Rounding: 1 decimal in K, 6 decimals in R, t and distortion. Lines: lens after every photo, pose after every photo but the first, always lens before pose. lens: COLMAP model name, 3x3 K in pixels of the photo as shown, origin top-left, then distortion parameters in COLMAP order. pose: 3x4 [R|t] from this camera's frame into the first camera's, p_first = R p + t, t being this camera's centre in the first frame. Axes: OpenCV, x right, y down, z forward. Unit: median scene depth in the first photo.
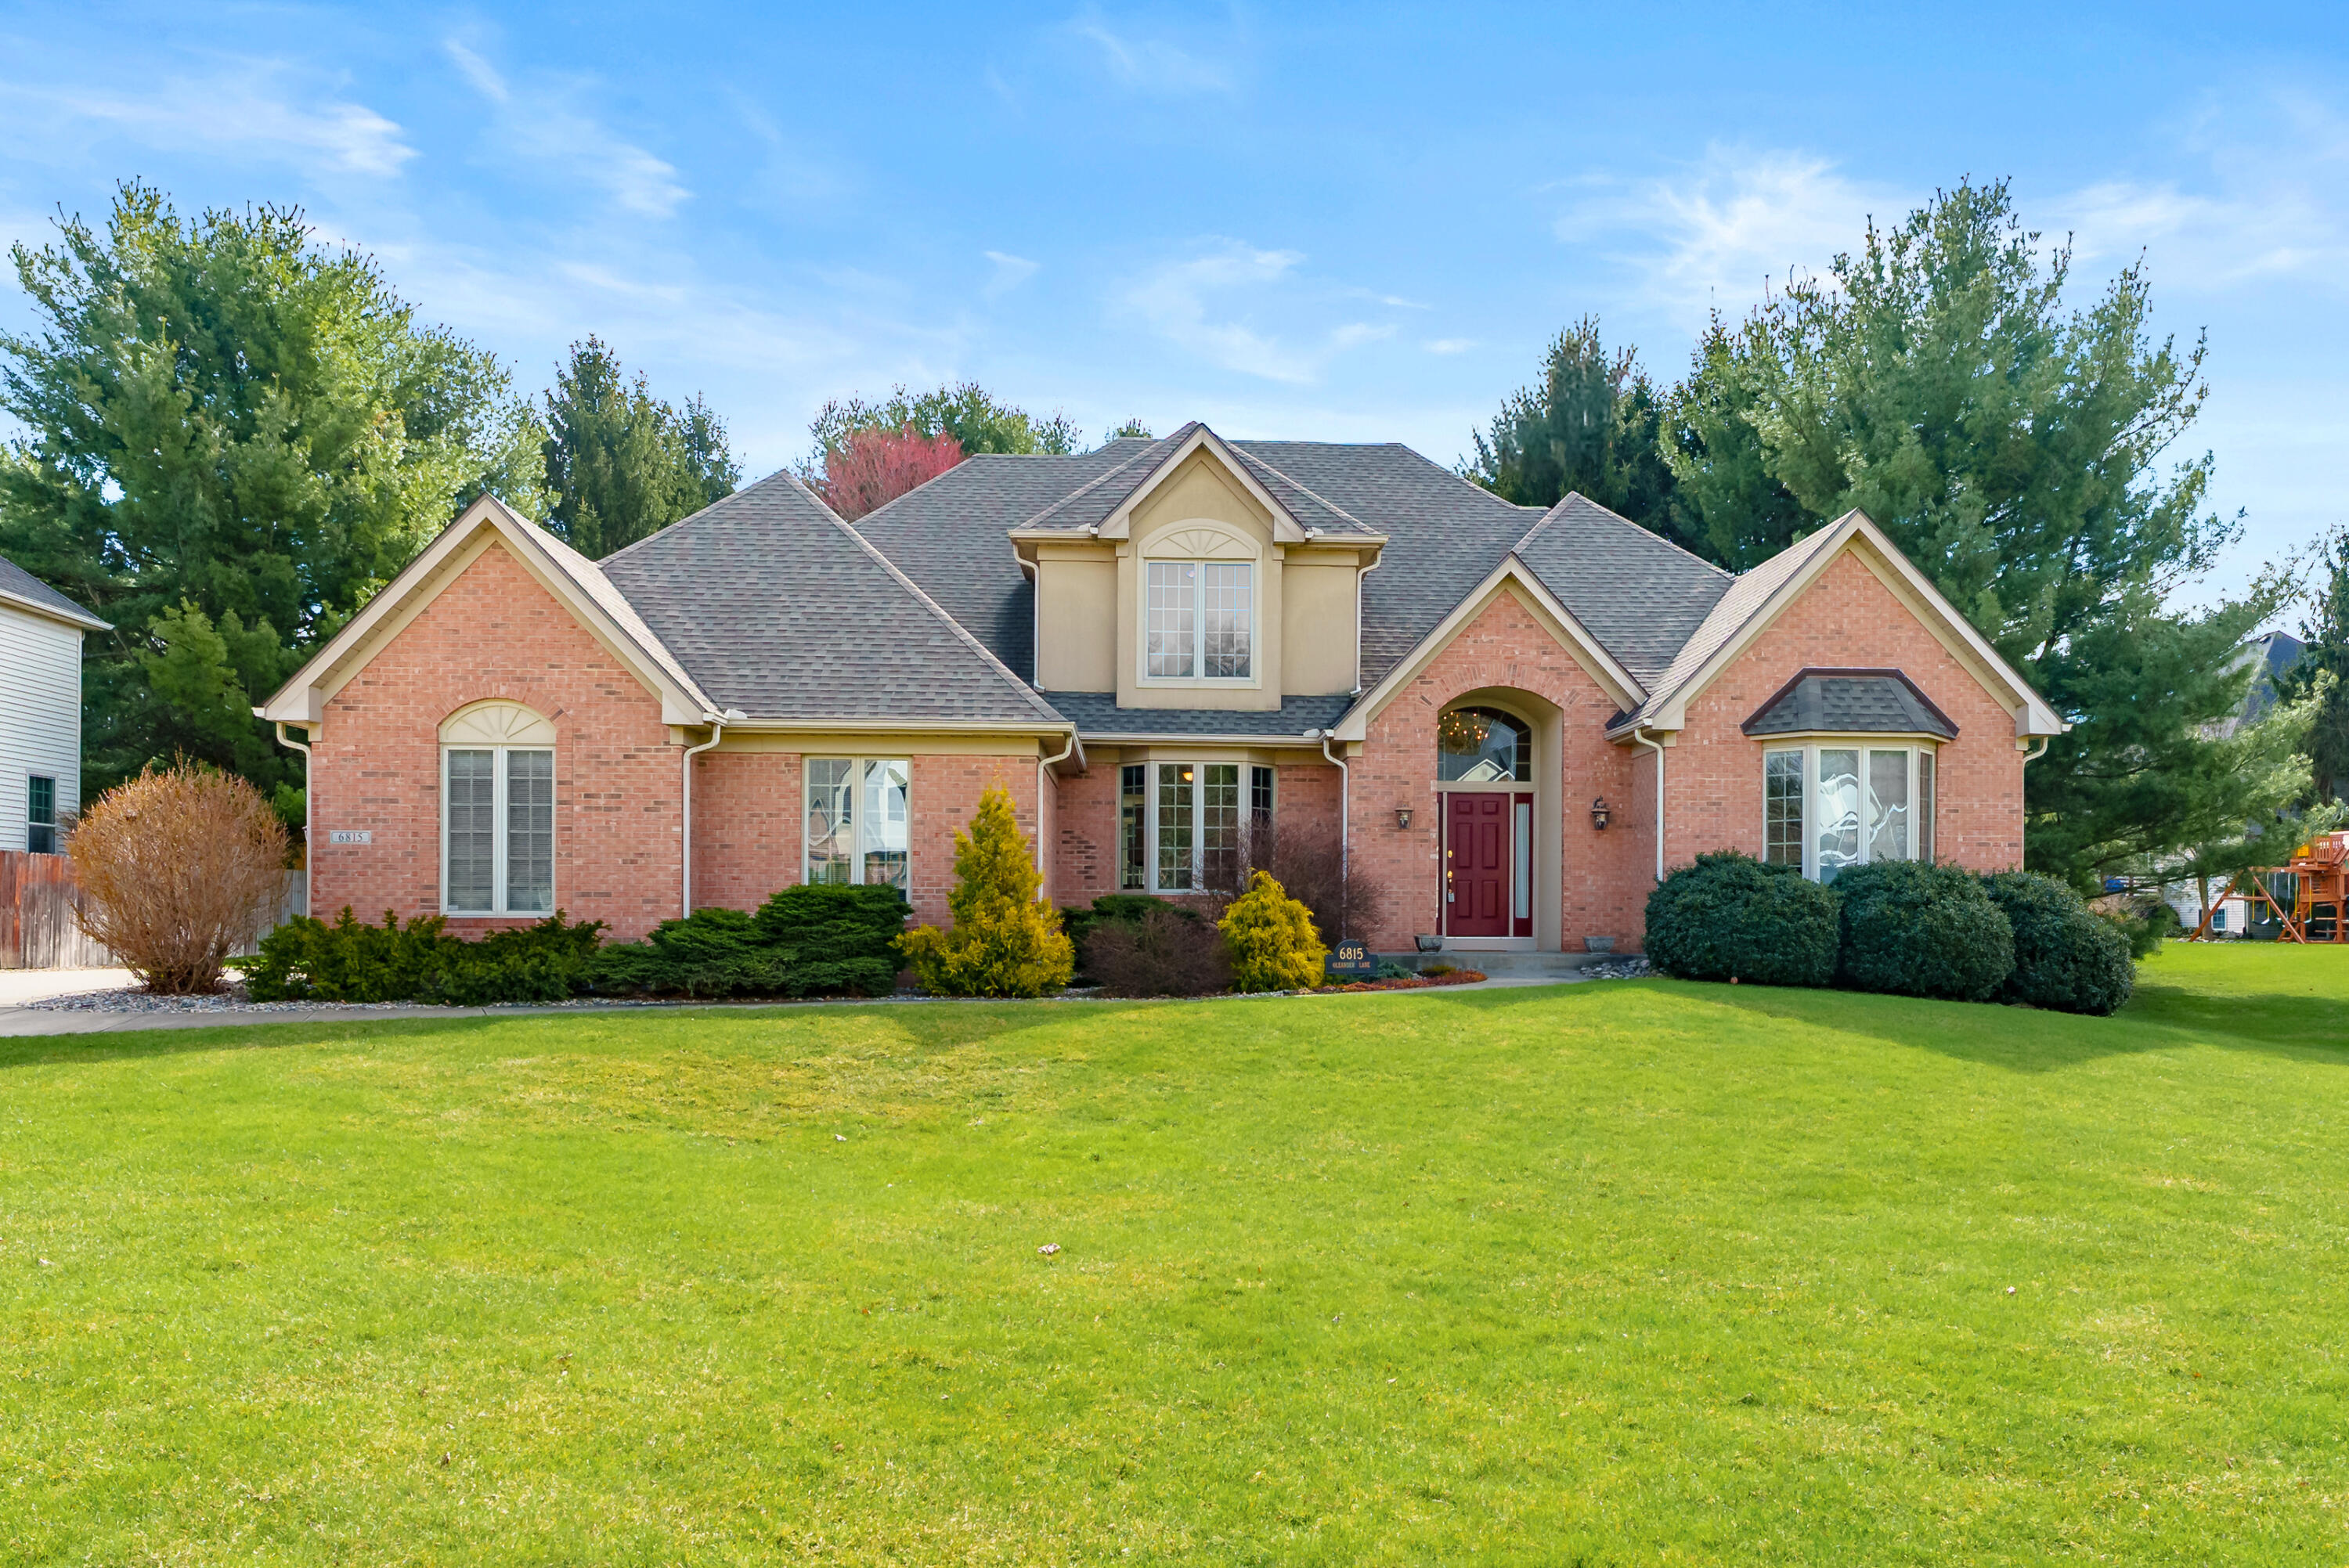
lens RADIAL K [[1408.3, 0, 1174.7], [0, 1408.3, 923.4], [0, 0, 1]] dist [0.006256, 0.001297]
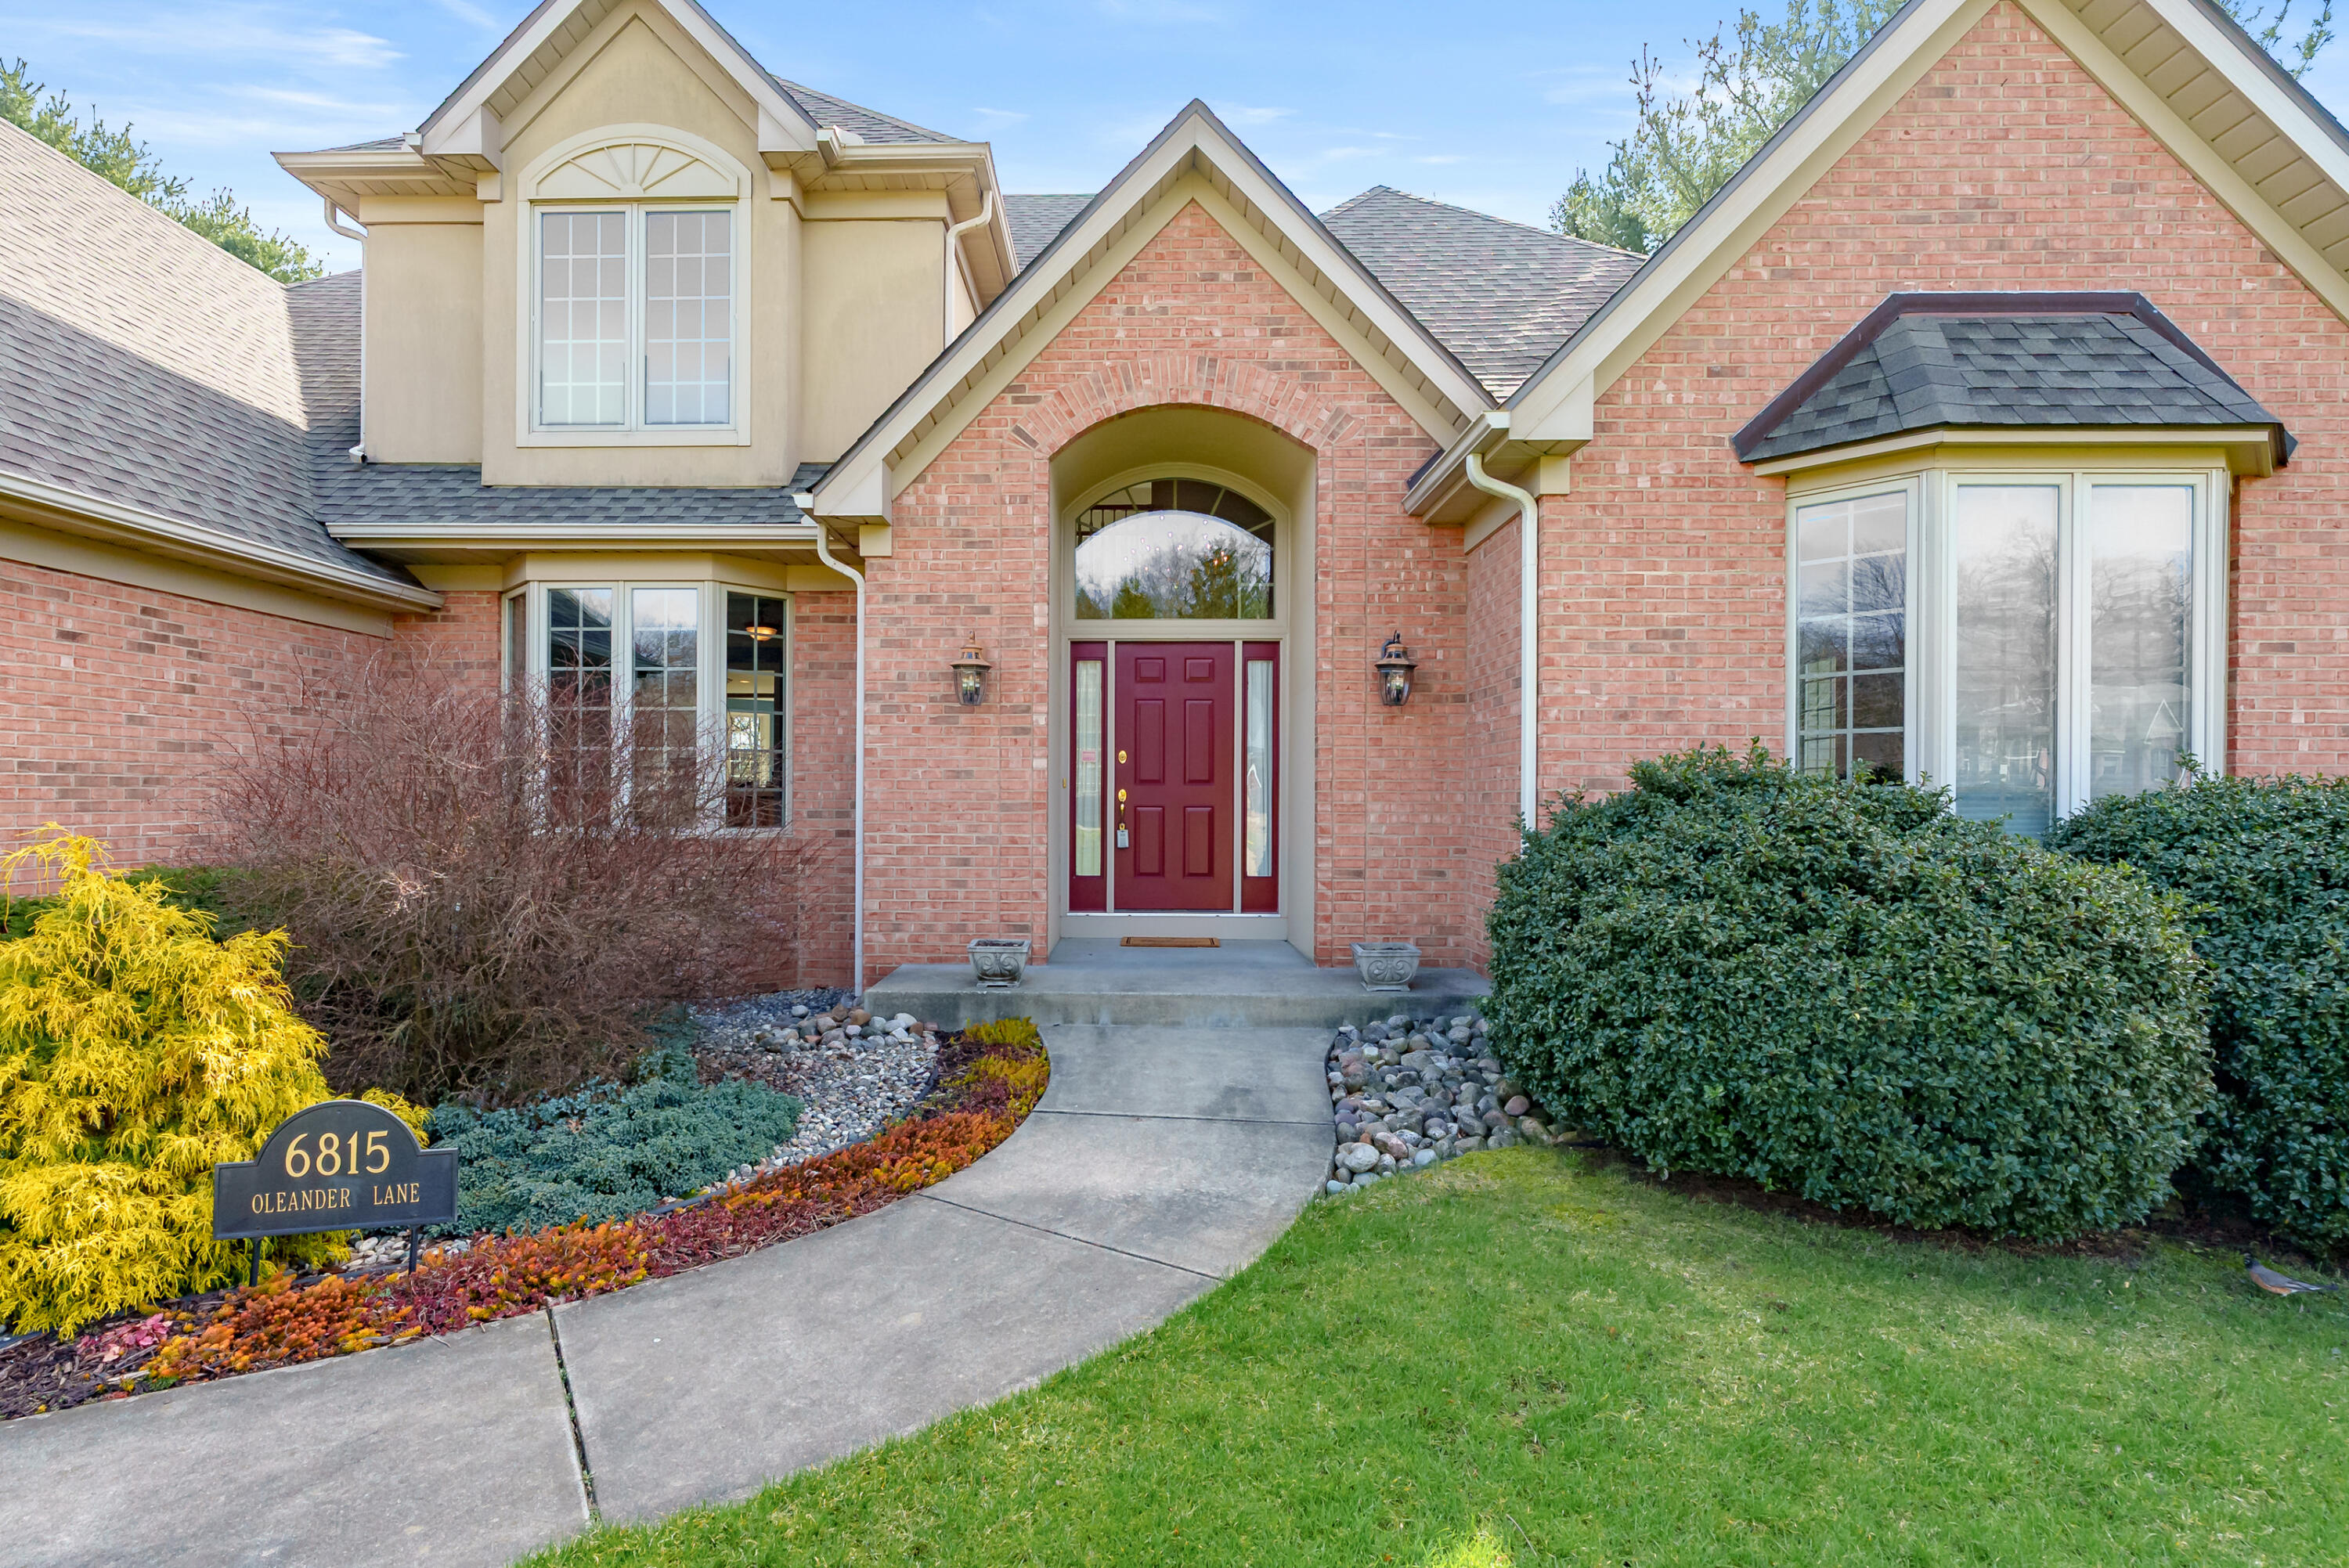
lens RADIAL K [[1073.5, 0, 1074.7], [0, 1073.5, 806.8], [0, 0, 1]] dist [-0.004757, 0.000142]
pose [[0.998336, -0.001583, -0.057644, 0.217030], [0.001821, 0.999990, 0.004071, -0.034639], [0.057637, -0.004169, 0.998329, 0.641431]]
